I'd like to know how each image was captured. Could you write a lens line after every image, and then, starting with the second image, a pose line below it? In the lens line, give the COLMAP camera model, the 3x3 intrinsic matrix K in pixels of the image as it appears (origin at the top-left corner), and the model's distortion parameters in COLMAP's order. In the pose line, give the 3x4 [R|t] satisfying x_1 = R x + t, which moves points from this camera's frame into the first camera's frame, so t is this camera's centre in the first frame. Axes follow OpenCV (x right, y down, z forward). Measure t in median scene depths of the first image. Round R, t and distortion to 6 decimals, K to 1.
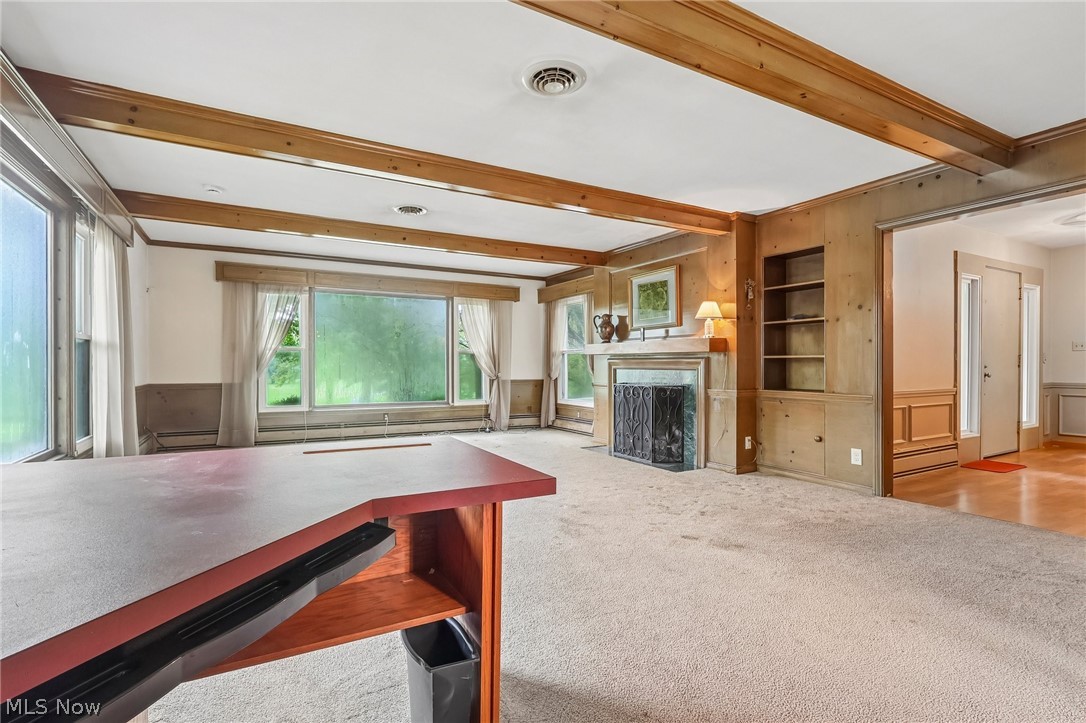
lens RADIAL K [[510.1, 0, 537.4], [0, 510.1, 358.1], [0, 0, 1]] dist [0.001596, 0.000300]
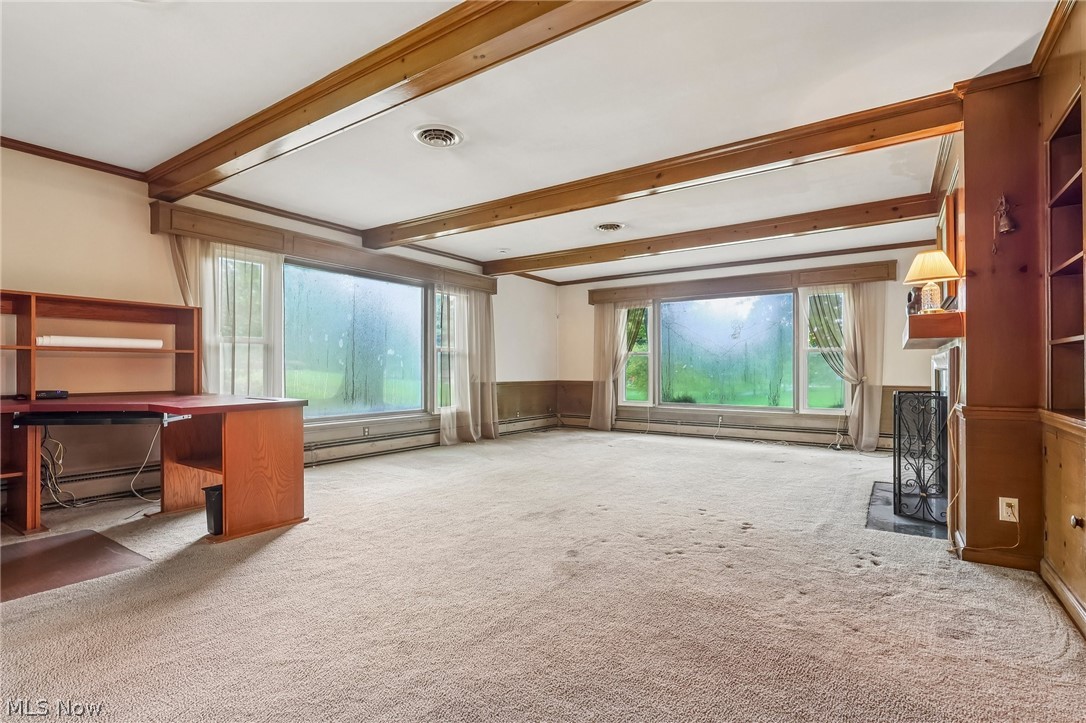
lens RADIAL K [[523.5, 0, 541.0], [0, 523.5, 364.3], [0, 0, 1]] dist [0.001202, 0.000259]
pose [[0.444410, -0.010655, -0.895760, 0.612970], [0.011747, 0.999913, -0.006066, 0.013970], [0.895746, -0.007827, 0.444496, 0.303628]]
